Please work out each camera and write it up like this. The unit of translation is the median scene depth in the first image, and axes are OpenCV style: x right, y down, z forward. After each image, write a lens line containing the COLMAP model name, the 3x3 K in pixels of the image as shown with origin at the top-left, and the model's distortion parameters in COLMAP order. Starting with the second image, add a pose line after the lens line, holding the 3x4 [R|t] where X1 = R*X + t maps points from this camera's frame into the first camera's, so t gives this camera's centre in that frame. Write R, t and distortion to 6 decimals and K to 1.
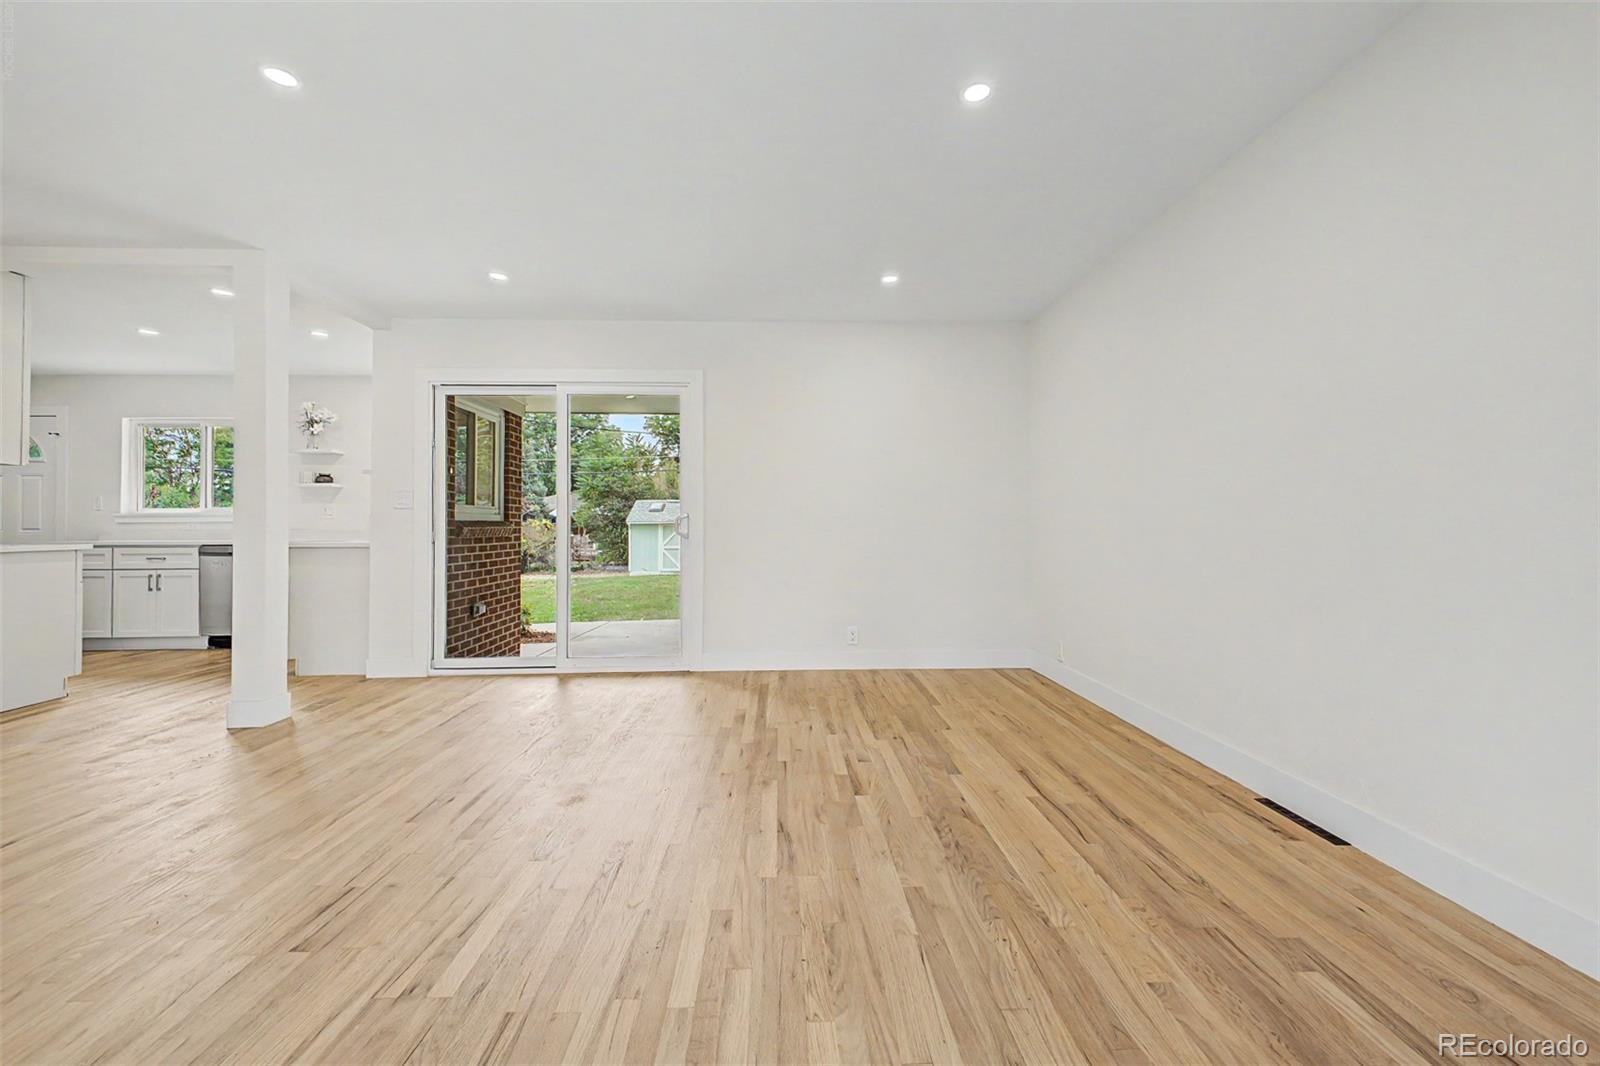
lens RADIAL K [[664.0, 0, 793.3], [0, 664.0, 519.0], [0, 0, 1]] dist [0.013366, -0.000236]
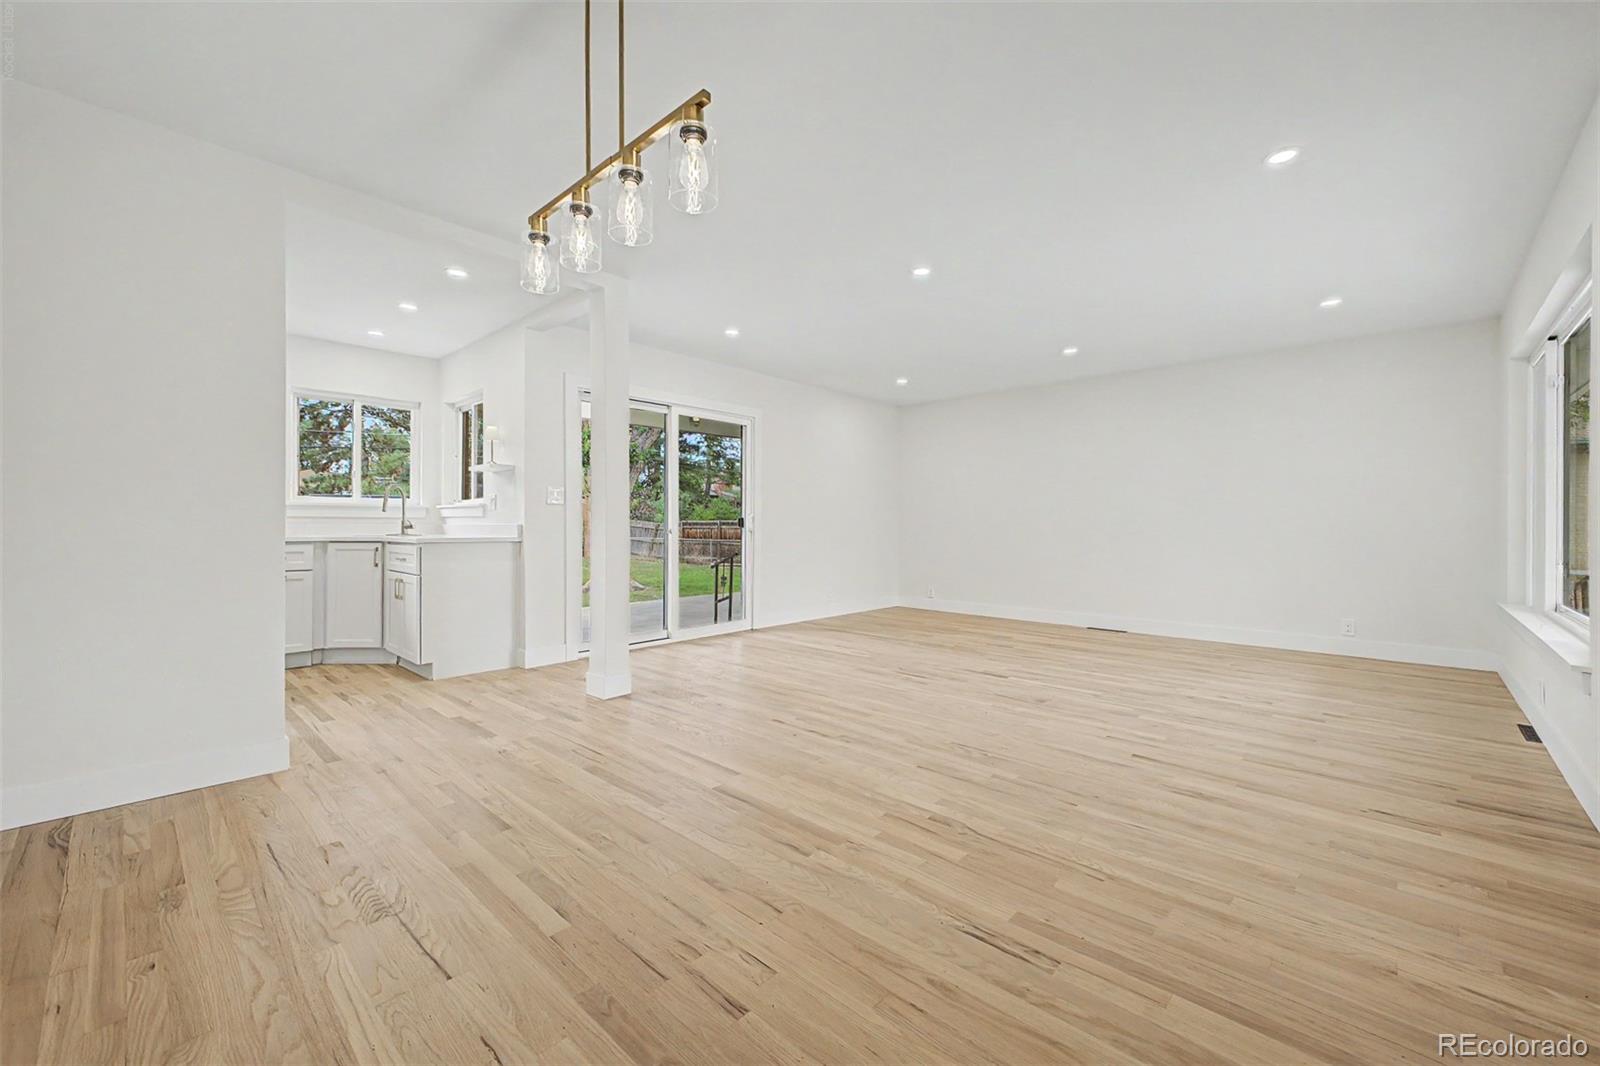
lens RADIAL K [[640.4, 0, 800.0], [0, 640.4, 521.8], [0, 0, 1]] dist [0.017510, -0.004165]
pose [[0.700600, 0.007099, 0.713519, -0.842222], [-0.012804, 0.999915, 0.002624, 0.003395], [-0.713439, -0.010974, 0.700631, 0.008159]]
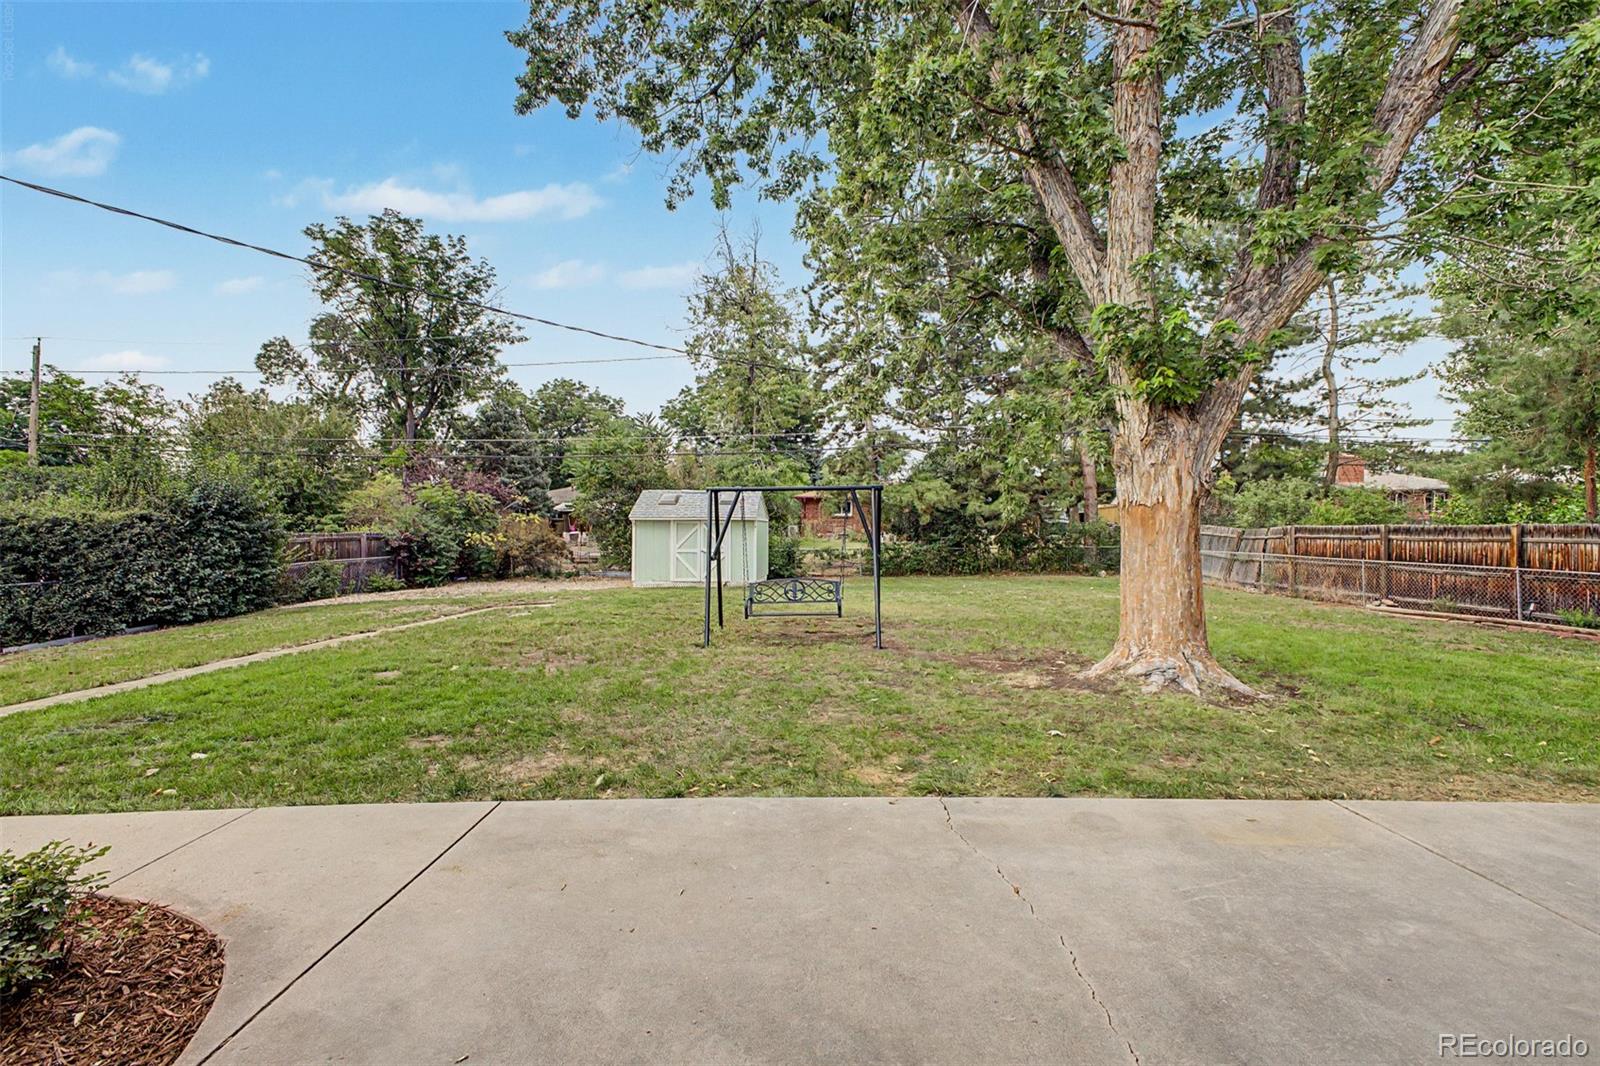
lens RADIAL K [[628.1, 0, 802.0], [0, 628.1, 523.8], [0, 0, 1]] dist [0.023881, -0.010213]
pose [[0.999925, 0.011882, -0.002846, -0.209733], [-0.011856, 0.999889, 0.009019, 0.012736], [0.002953, -0.008984, 0.999955, 1.177082]]
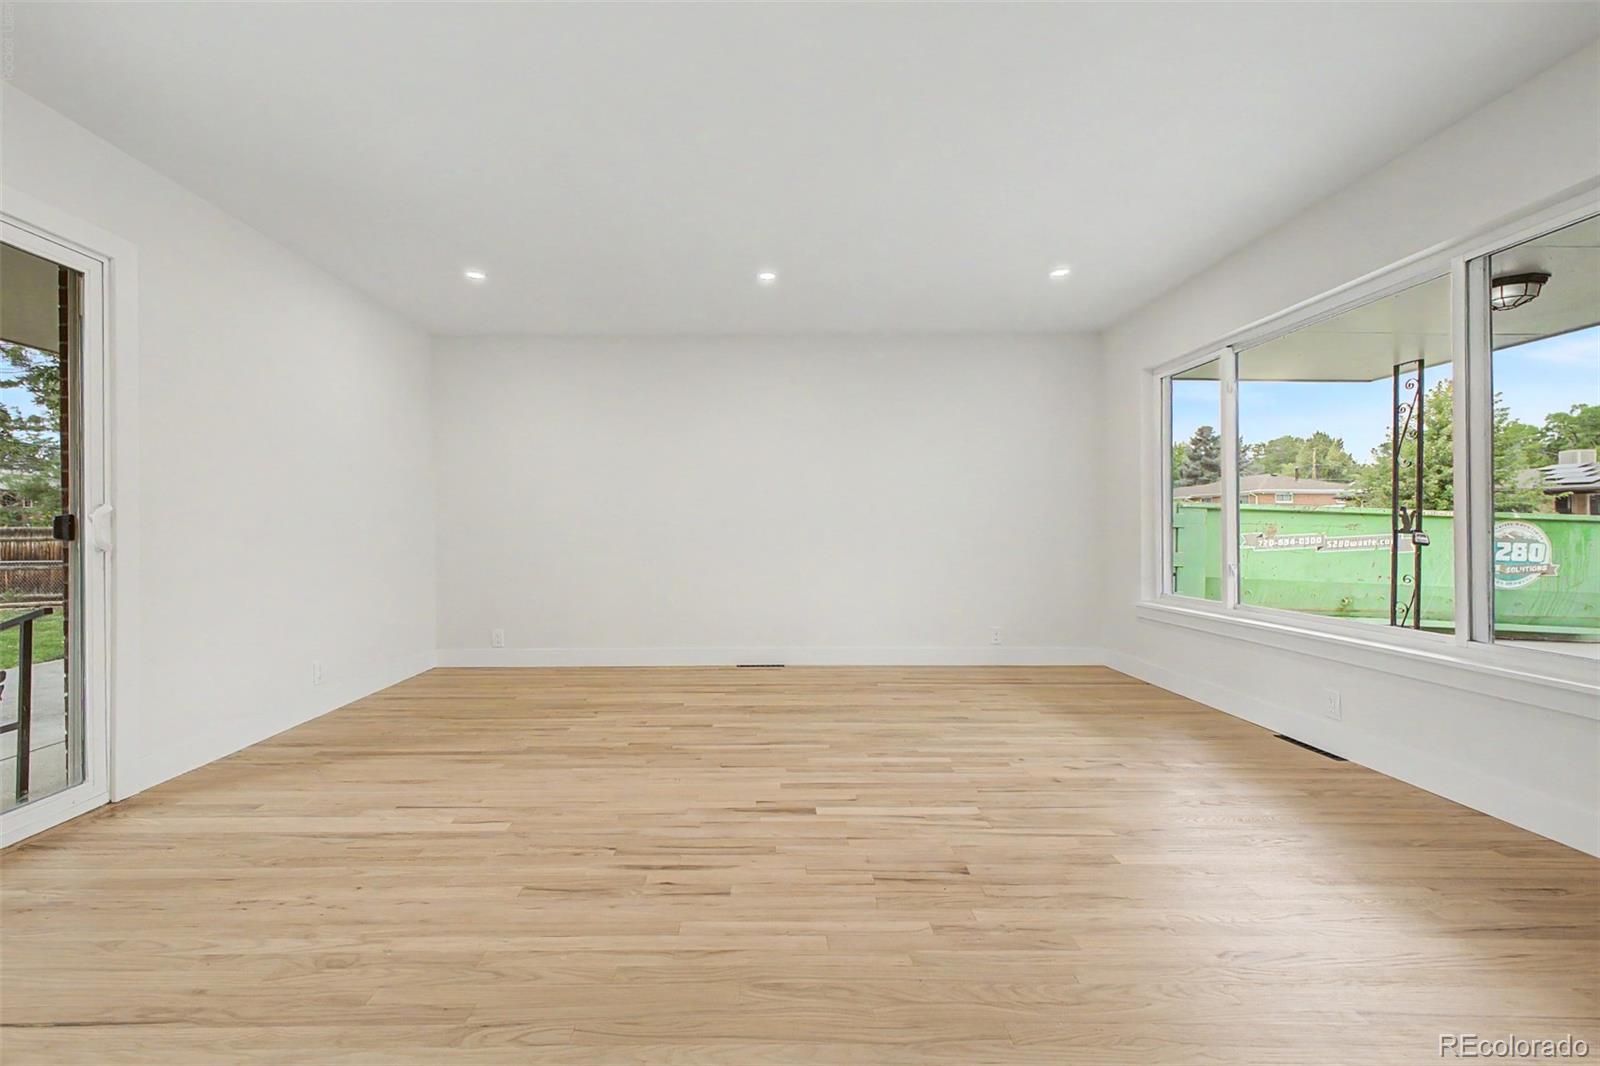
lens RADIAL K [[656.2, 0, 766.9], [0, 656.2, 529.9], [0, 0, 1]] dist [0.021367, -0.004026]
pose [[0.016249, 0.003016, 0.999863, -0.555069], [-0.008965, 0.999956, -0.002870, 0.006891], [-0.999828, -0.008917, 0.016275, 0.384211]]
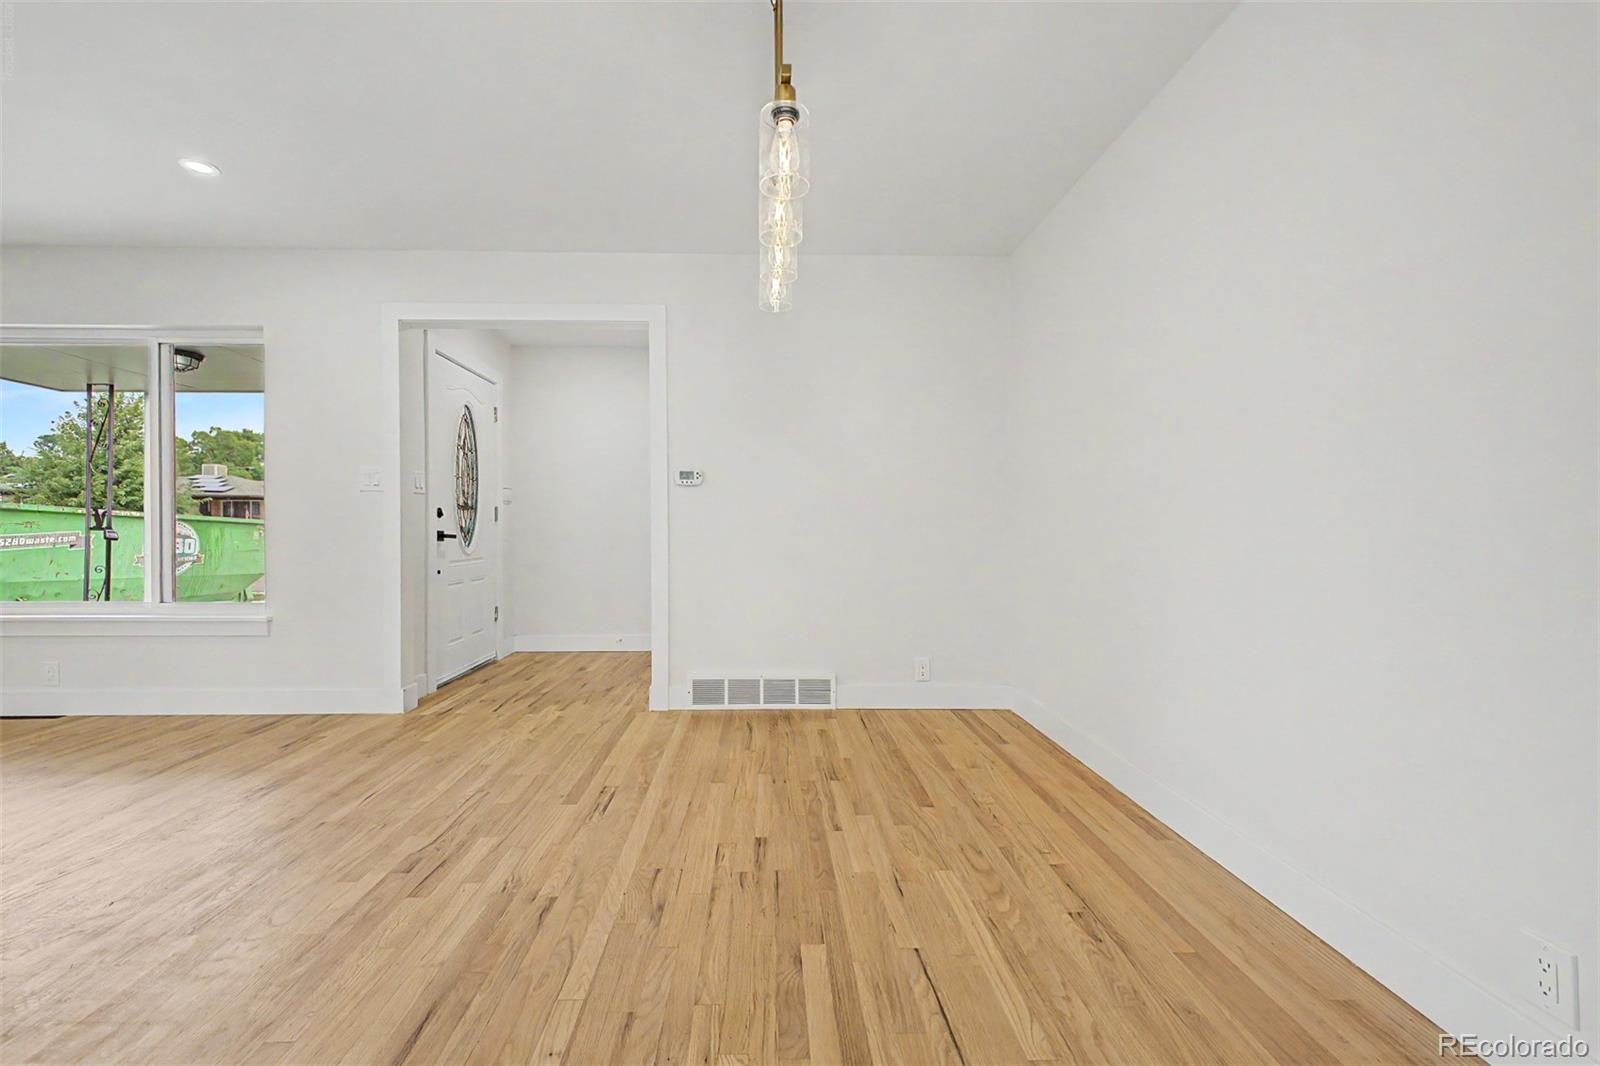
lens RADIAL K [[656.2, 0, 766.9], [0, 656.2, 529.9], [0, 0, 1]] dist [0.021367, -0.004026]
pose [[-0.999904, -0.000298, 0.013848, -0.697856], [-0.000440, 0.999948, -0.010192, 0.010818], [-0.013844, -0.010197, -0.999852, 0.560155]]
